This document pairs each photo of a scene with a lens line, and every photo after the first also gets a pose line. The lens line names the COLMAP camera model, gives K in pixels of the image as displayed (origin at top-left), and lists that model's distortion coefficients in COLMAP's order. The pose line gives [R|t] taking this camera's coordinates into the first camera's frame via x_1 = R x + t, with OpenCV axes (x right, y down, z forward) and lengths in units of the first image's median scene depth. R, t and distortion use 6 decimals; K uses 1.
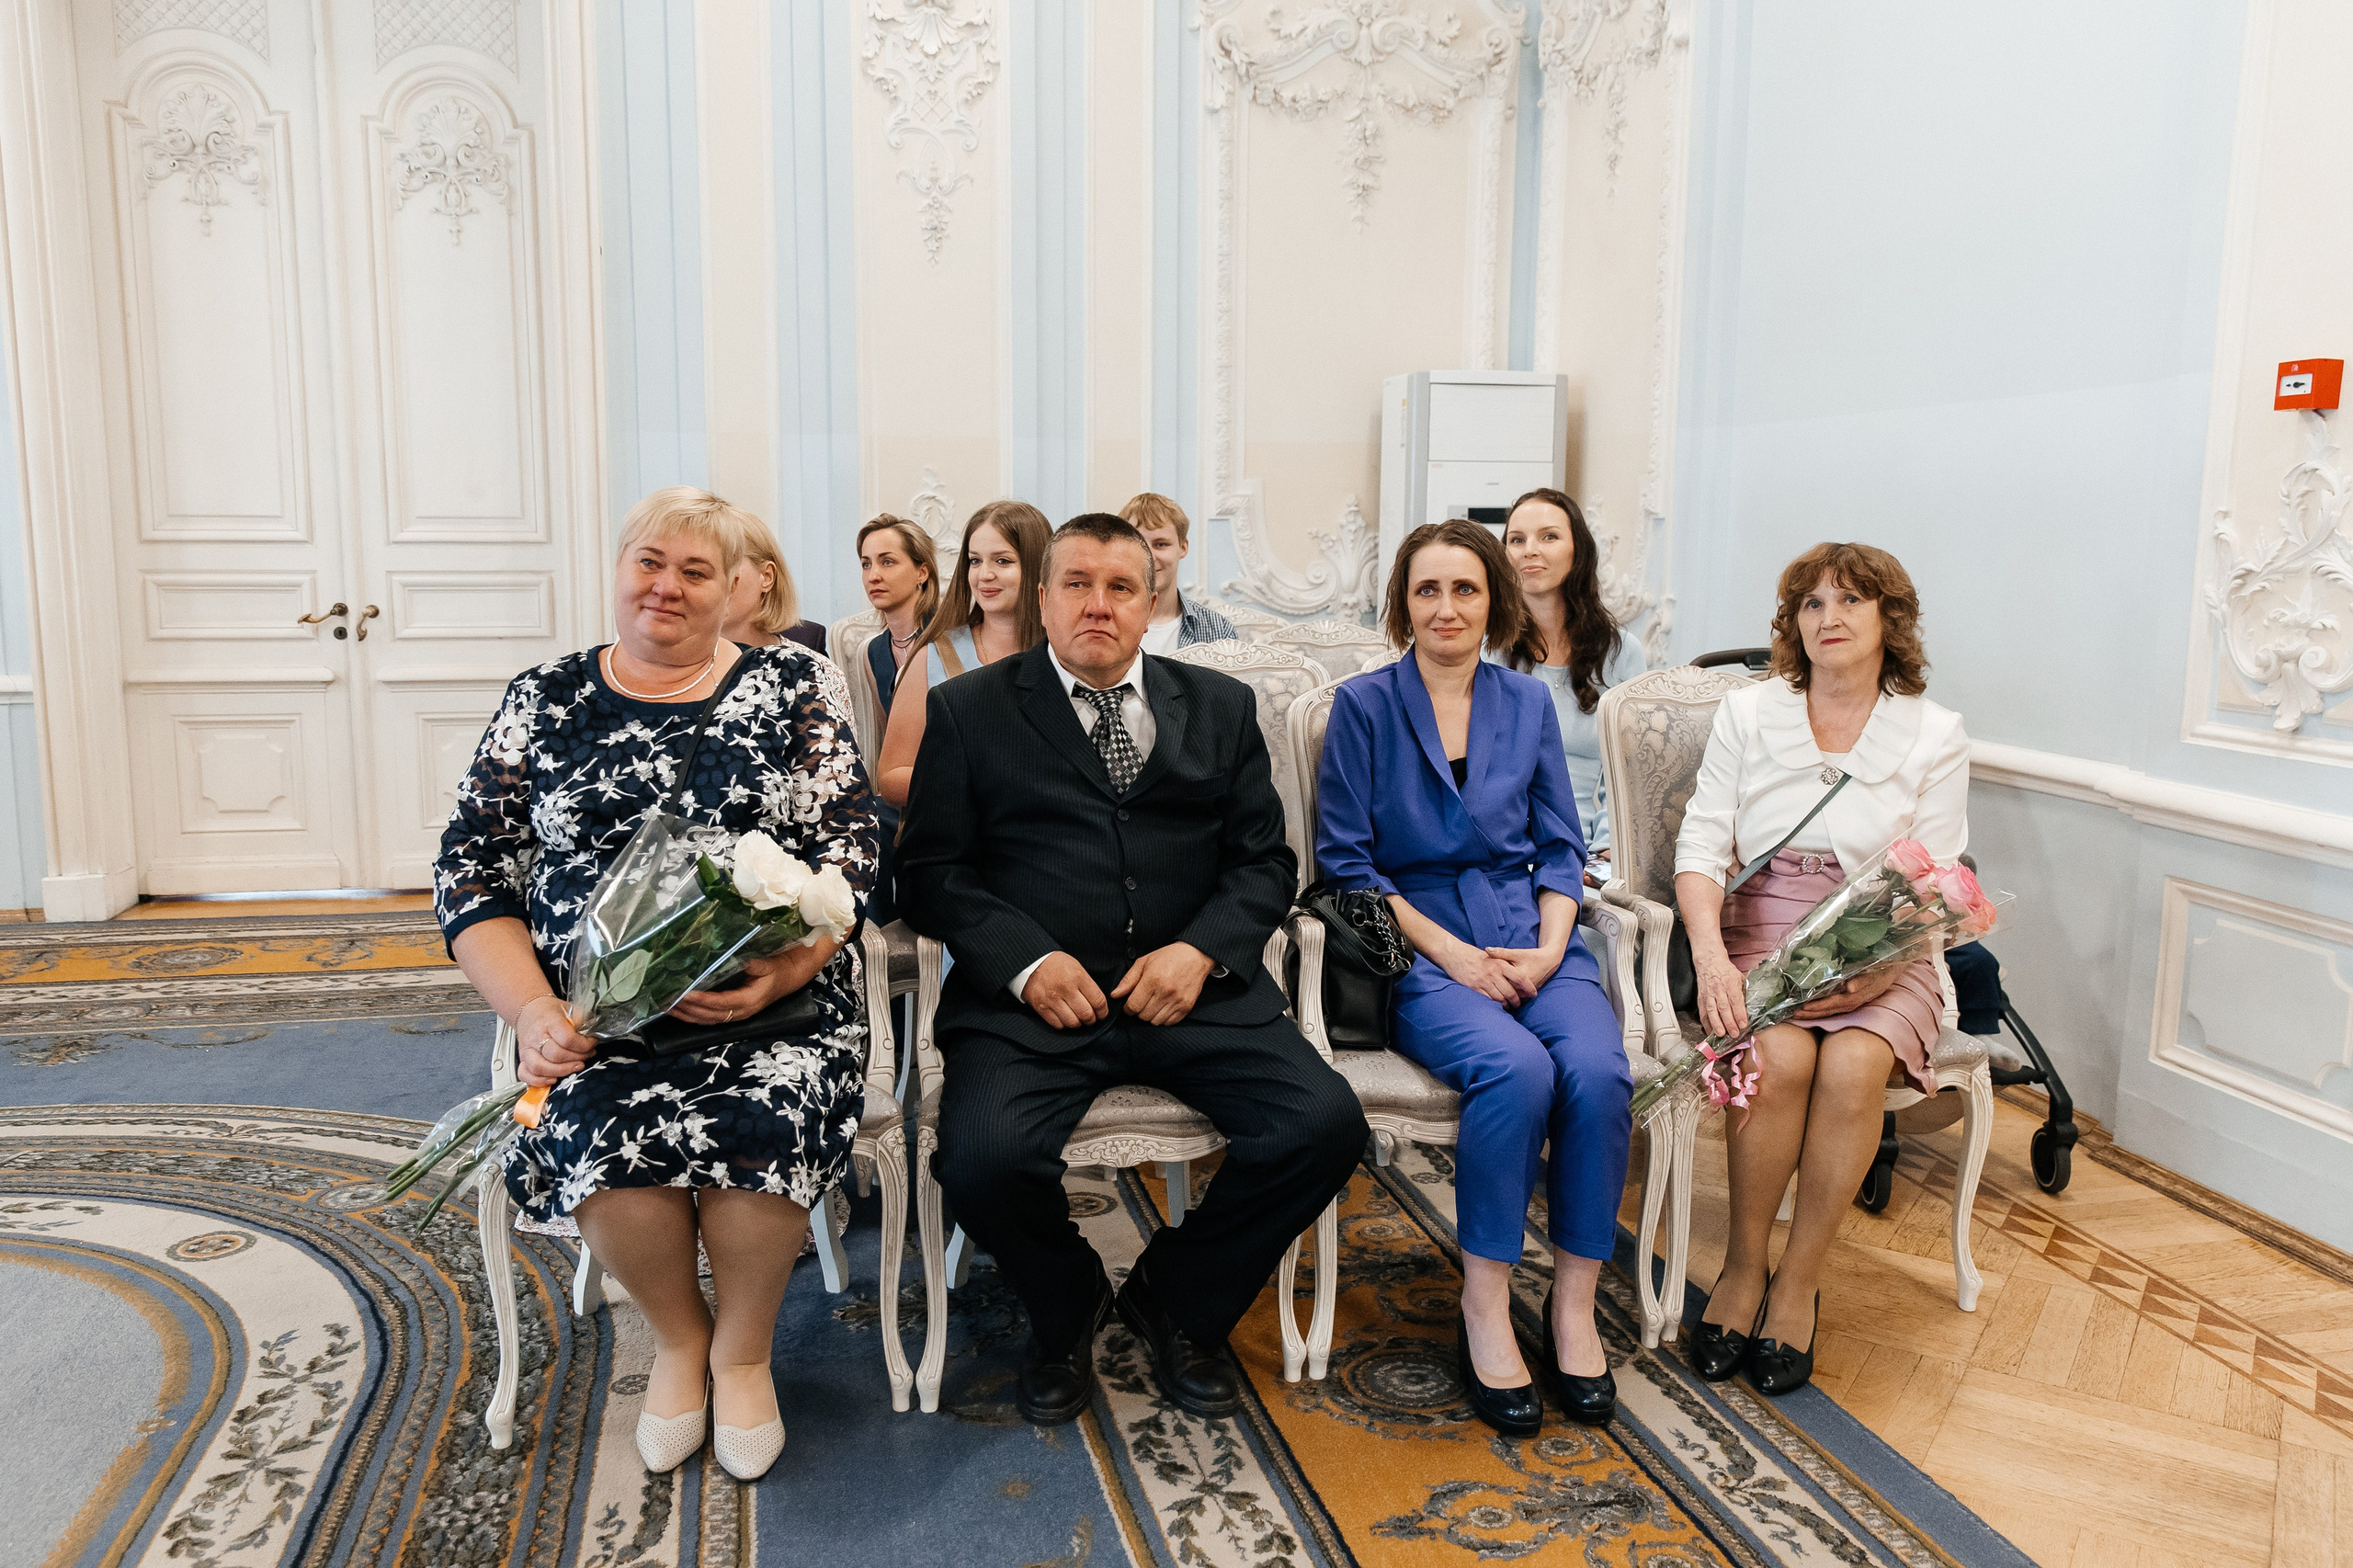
lens RADIAL K [[1798.8, 0, 1171.8], [0, 1798.8, 792.9], [0, 0, 1]] dist [-0.003281, 0.006466]
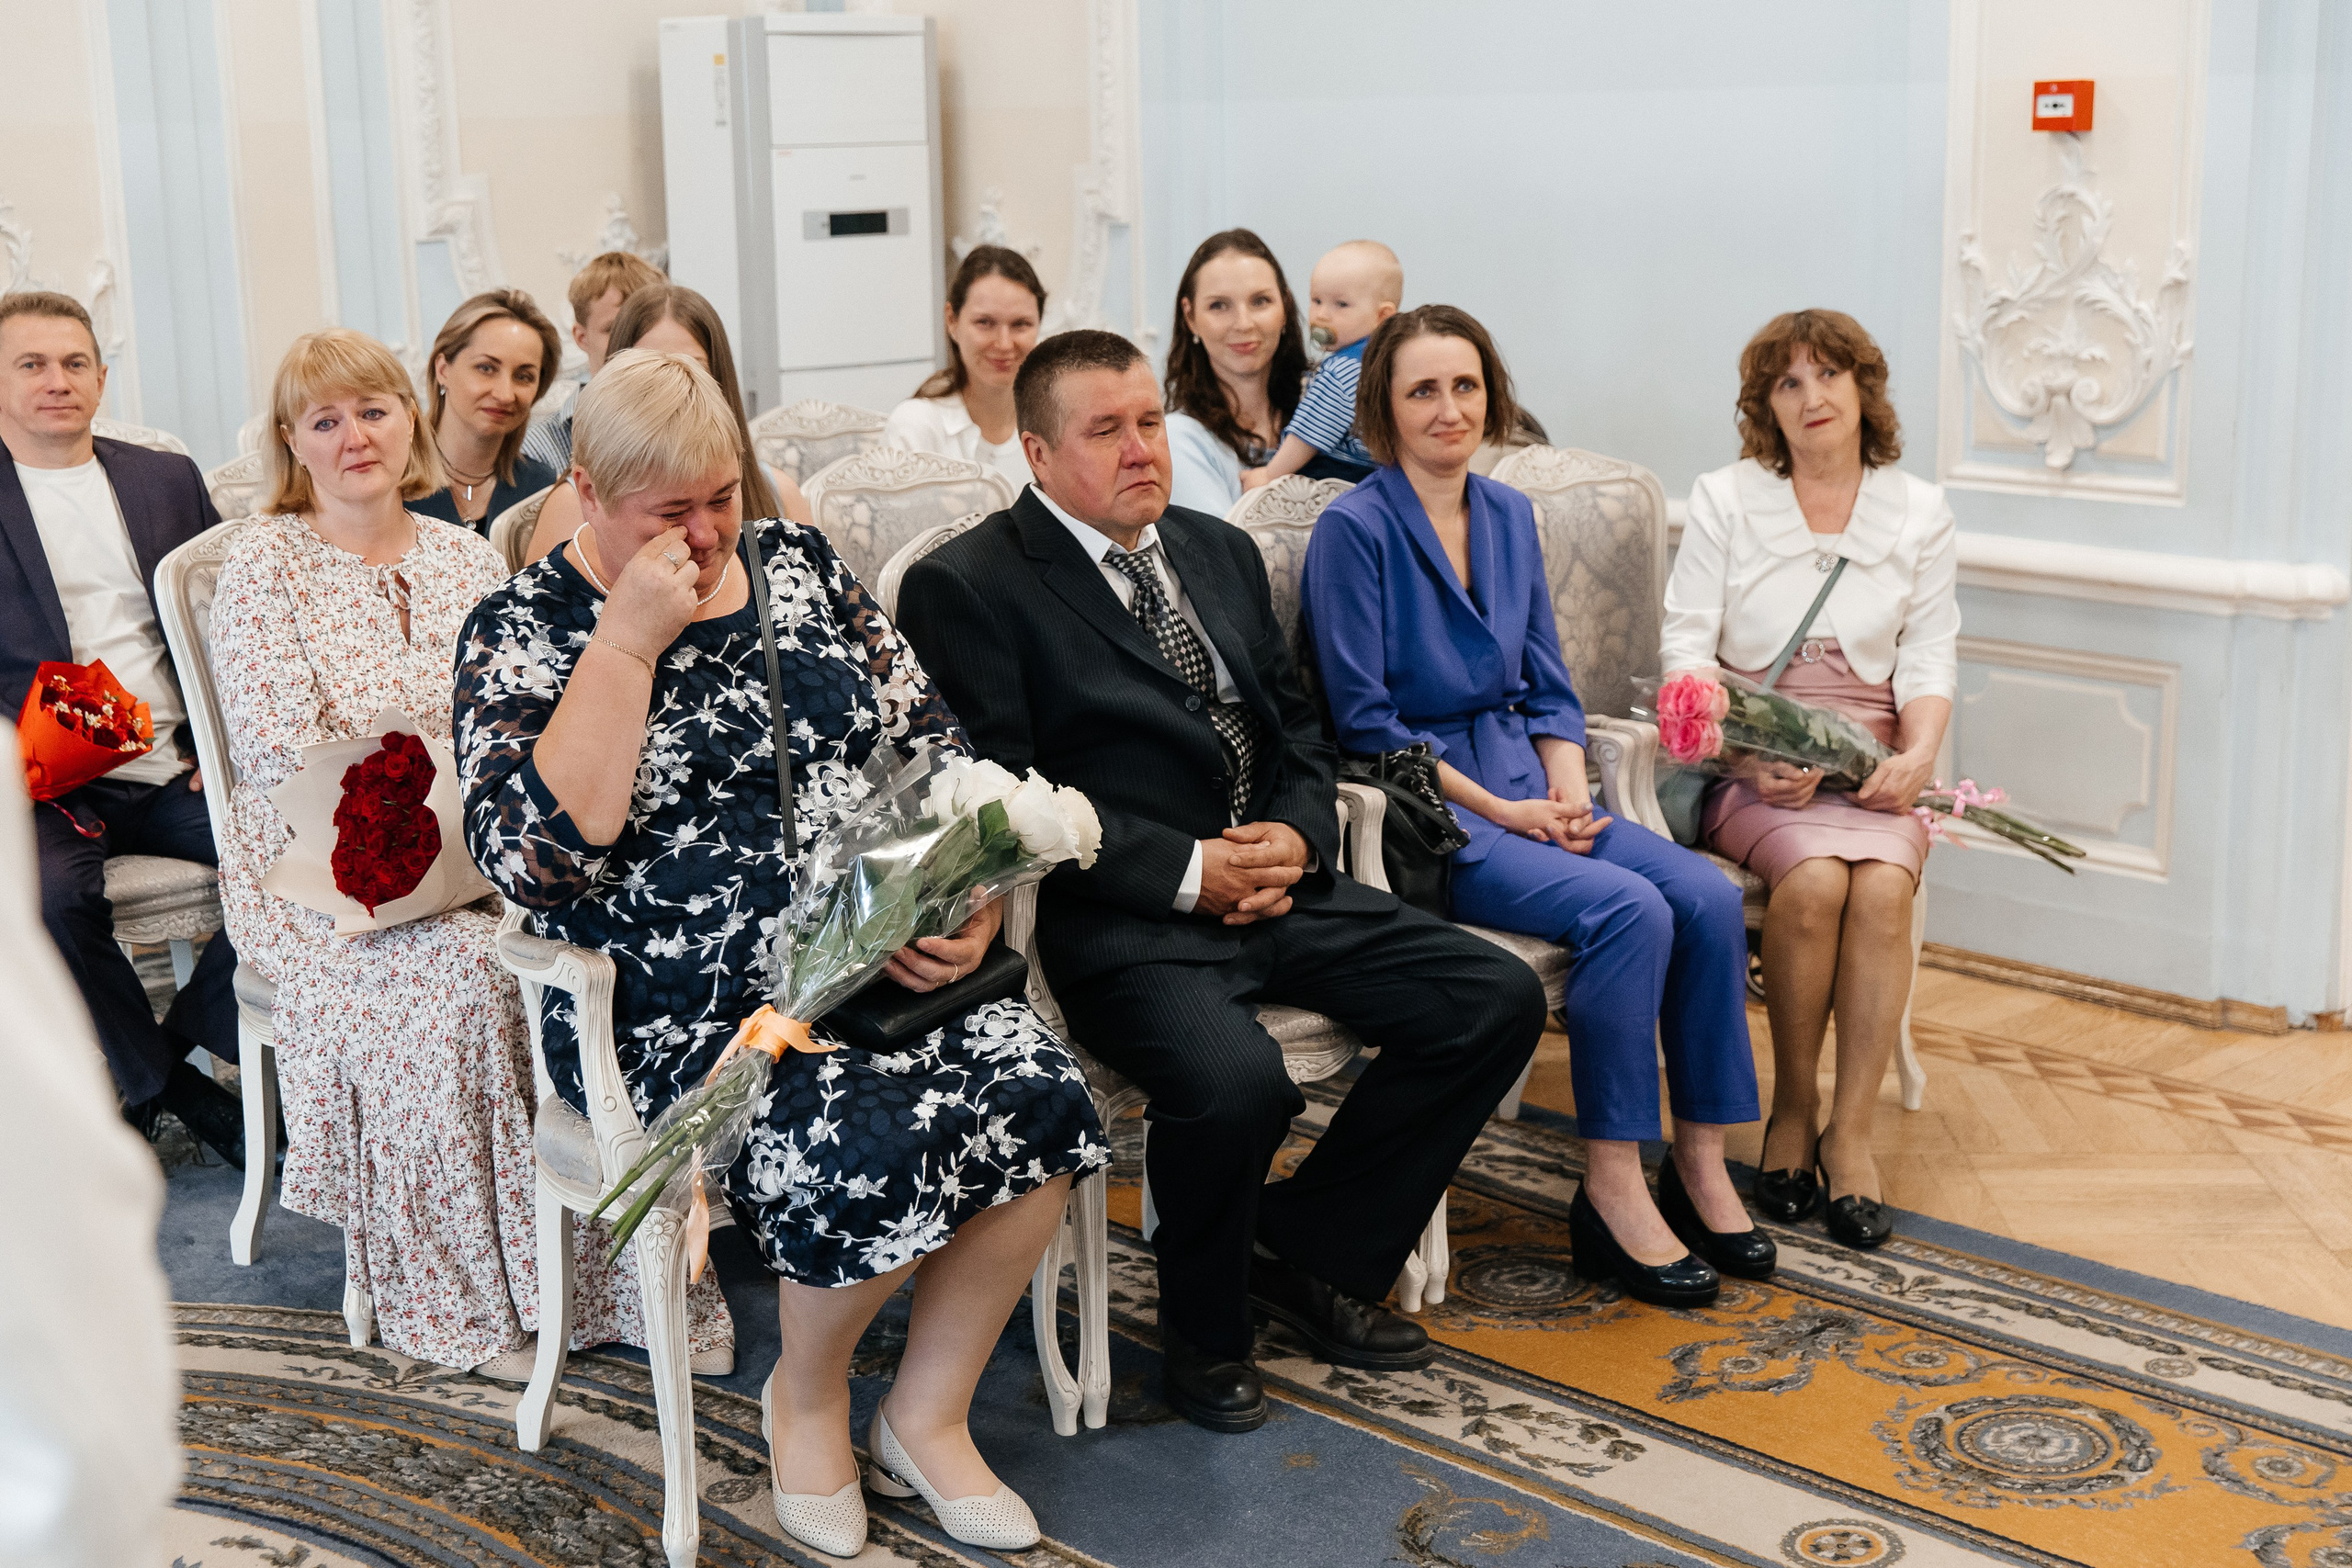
lens RADIAL K [[3131.9, 0, 1175.1], [0, 3131.9, 782.9], [0, 0, 1]] dist [-0.005554, 0.041443]
pose [[0.860545, -0.128908, 0.492792, -0.432682], [0.099061, 0.991329, 0.086331, -0.040467], [-0.499648, -0.025475, 0.865854, -0.145719]]
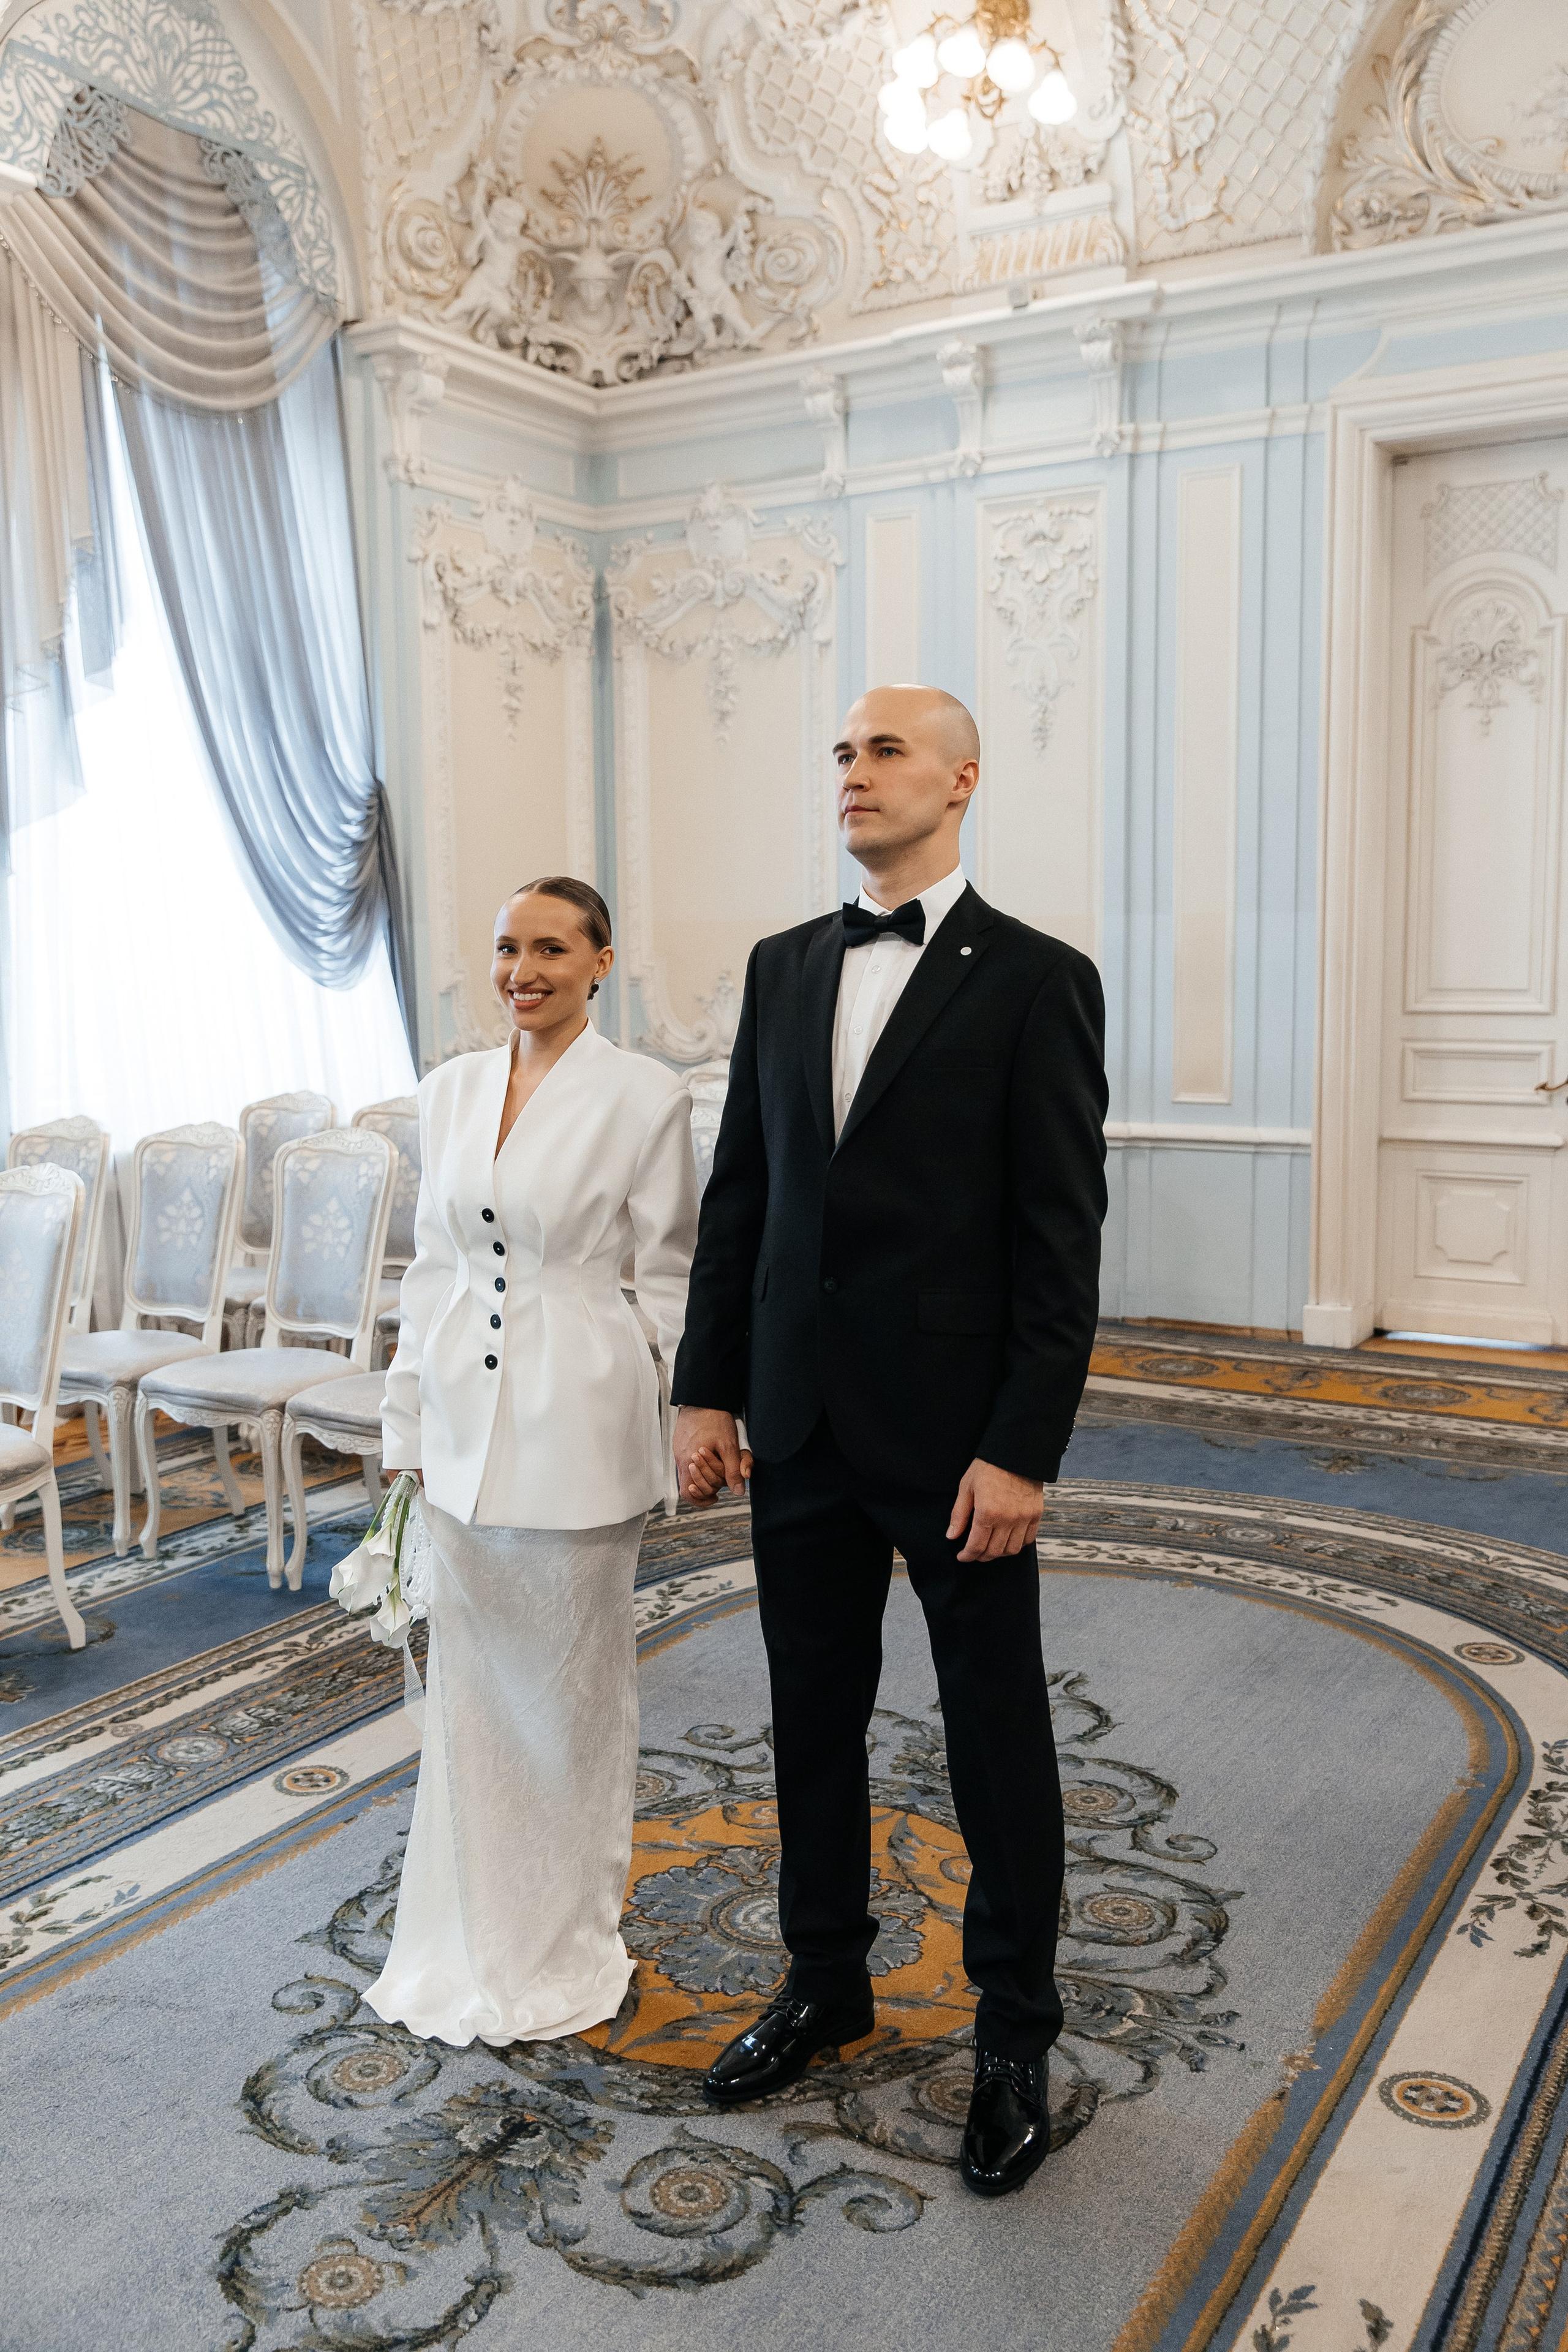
lens RADIAL K [[2020.2, 0, 788.1], [0, 2020.2, 1156.3], [0, 0, 1]] dist [-0.005237, 0.015568]
pose [[0.723868, 0.060405, -0.687290, 0.018808], [-0.082600, 0.996583, 0.000593, -0.025547], [0.684977, 0.056341, 0.726383, -0.205209]]
